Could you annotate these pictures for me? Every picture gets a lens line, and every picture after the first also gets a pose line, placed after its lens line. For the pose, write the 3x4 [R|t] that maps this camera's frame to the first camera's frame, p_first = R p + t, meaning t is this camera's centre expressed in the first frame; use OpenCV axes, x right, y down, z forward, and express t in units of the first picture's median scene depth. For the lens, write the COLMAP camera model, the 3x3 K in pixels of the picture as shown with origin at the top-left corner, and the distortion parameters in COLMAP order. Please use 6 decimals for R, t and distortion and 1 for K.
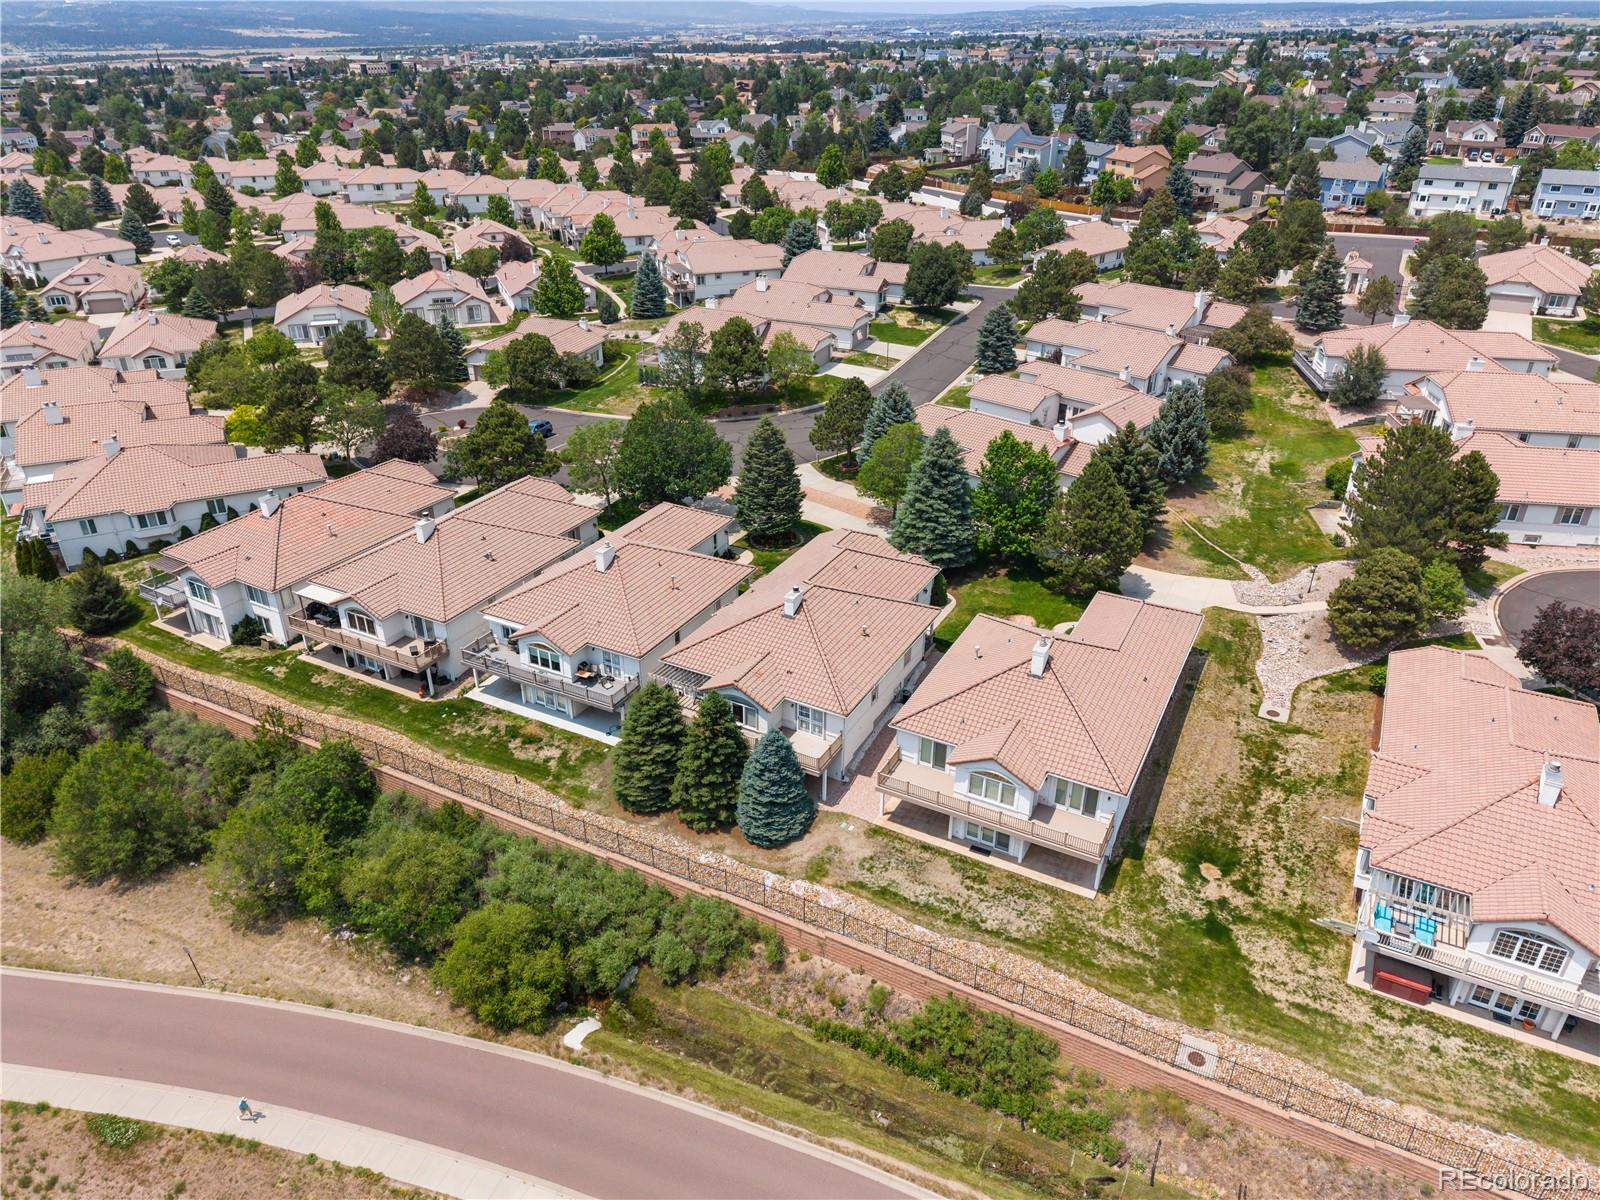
lens RADIAL K [[1096.5, 0, 797.3], [0, 1096.5, 570.6], [0, 0, 1]] dist [0.062837, -0.057134]
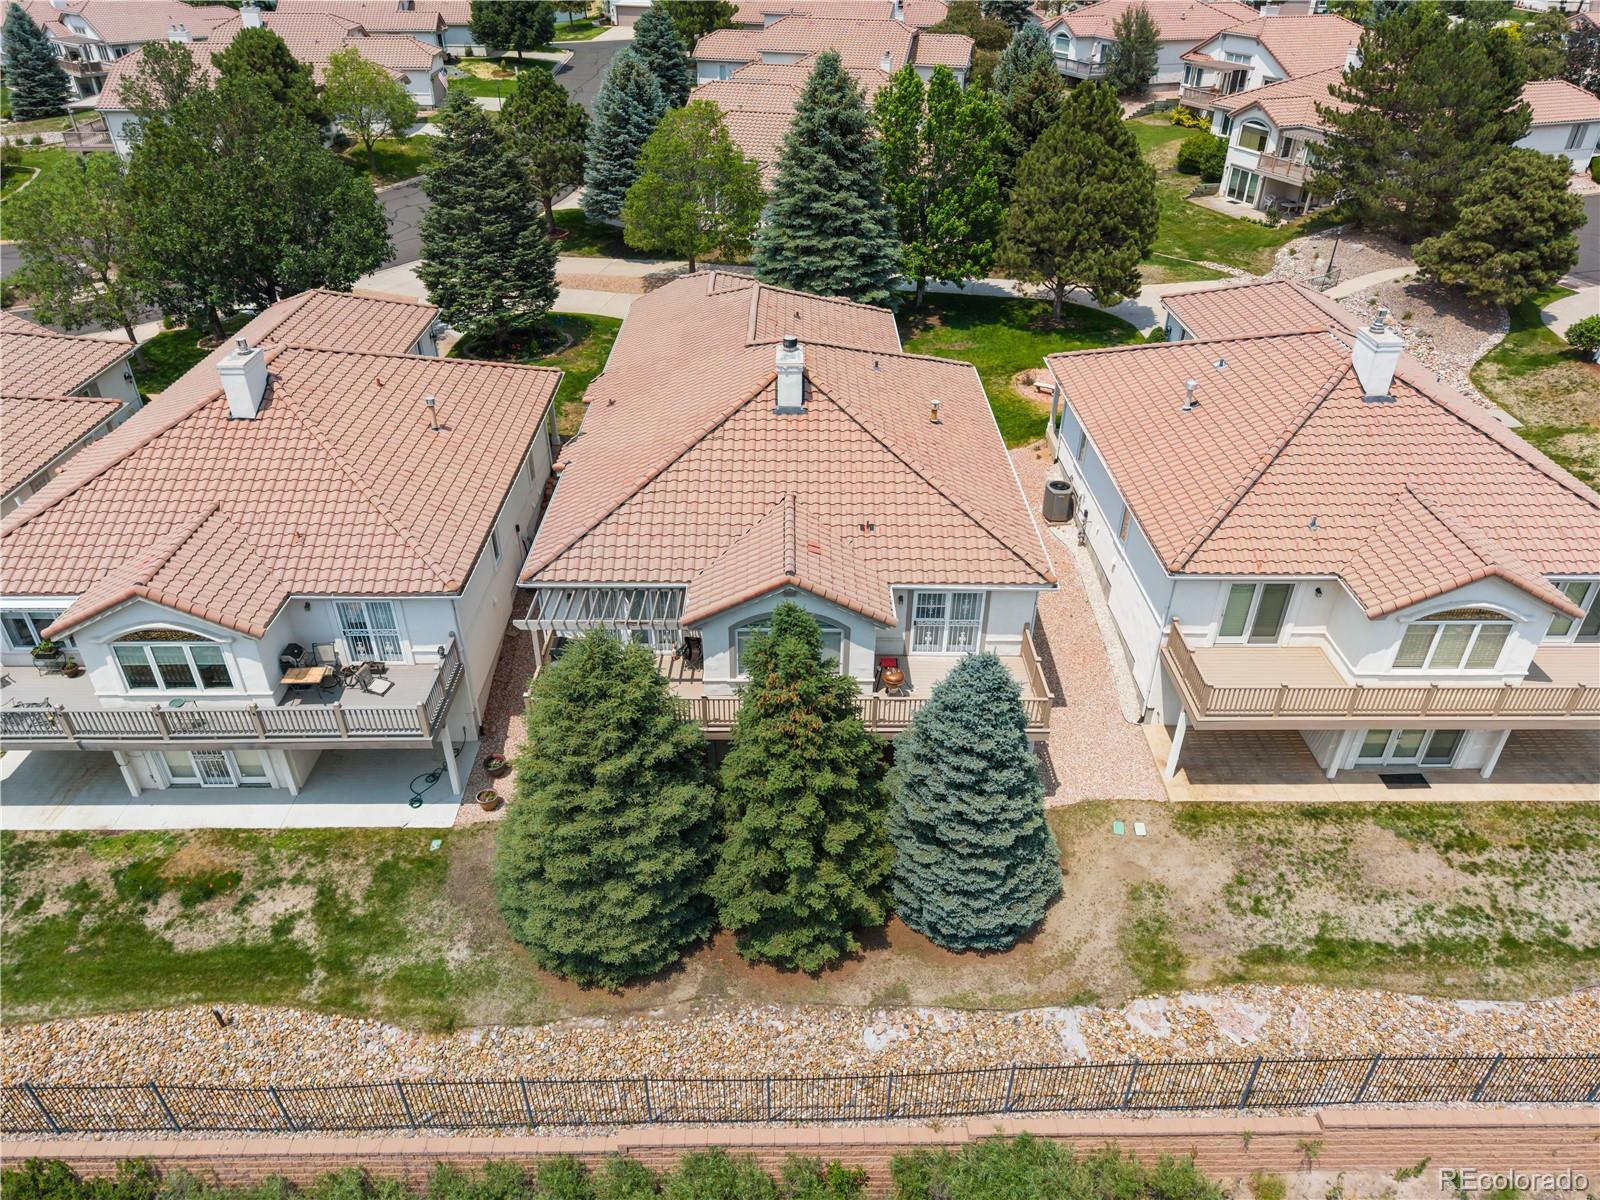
lens RADIAL K [[1087.0, 0, 800.0], [0, 1087.0, 600.0], [0, 0, 1]] dist [-0.002162, 0.001208]
pose [[0.876677, -0.258311, 0.405849, -0.190204], [0.208976, 0.964347, 0.162369, 0.044361], [-0.433321, -0.057533, 0.899401, 0.594658]]
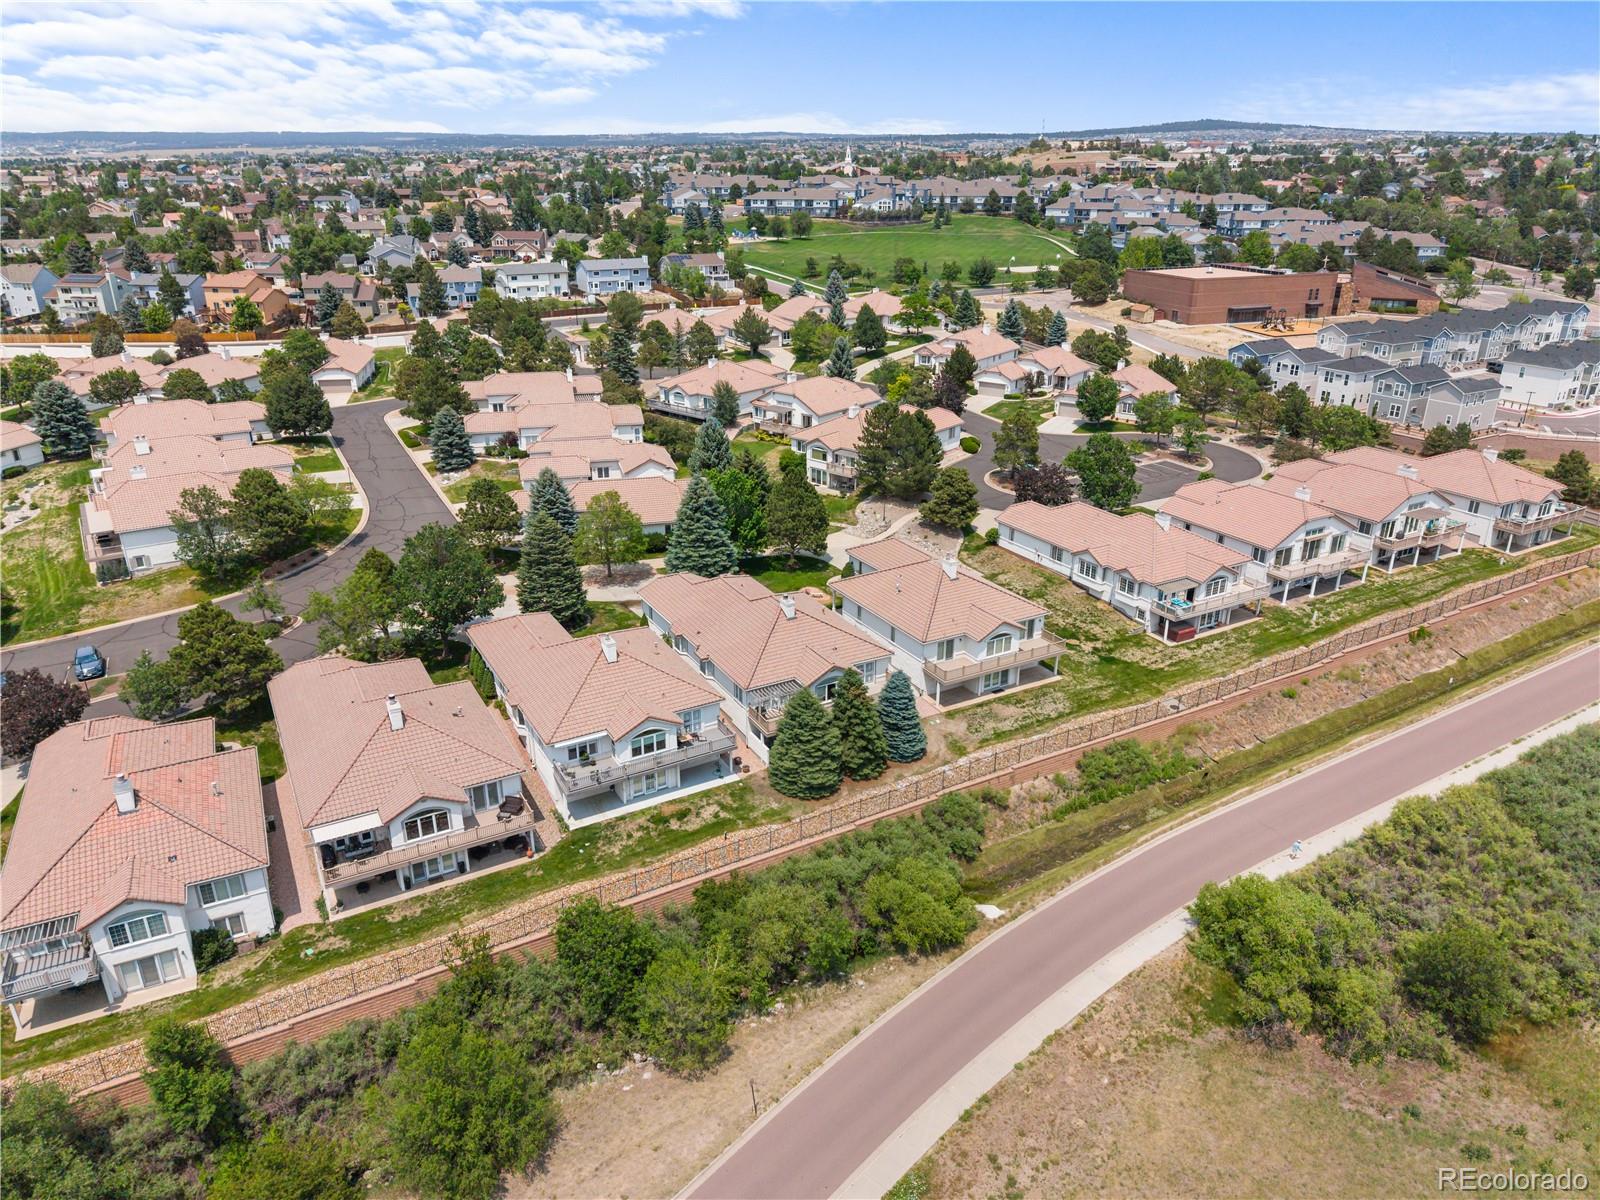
lens RADIAL K [[1055.5, 0, 800.0], [0, 1055.5, 600.0], [0, 0, 1]] dist [0.156303, -0.318077]
pose [[0.539453, -0.321760, 0.778113, -0.904257], [0.374017, 0.919504, 0.120927, -0.115926], [-0.754388, 0.225793, 0.616373, 0.239016]]
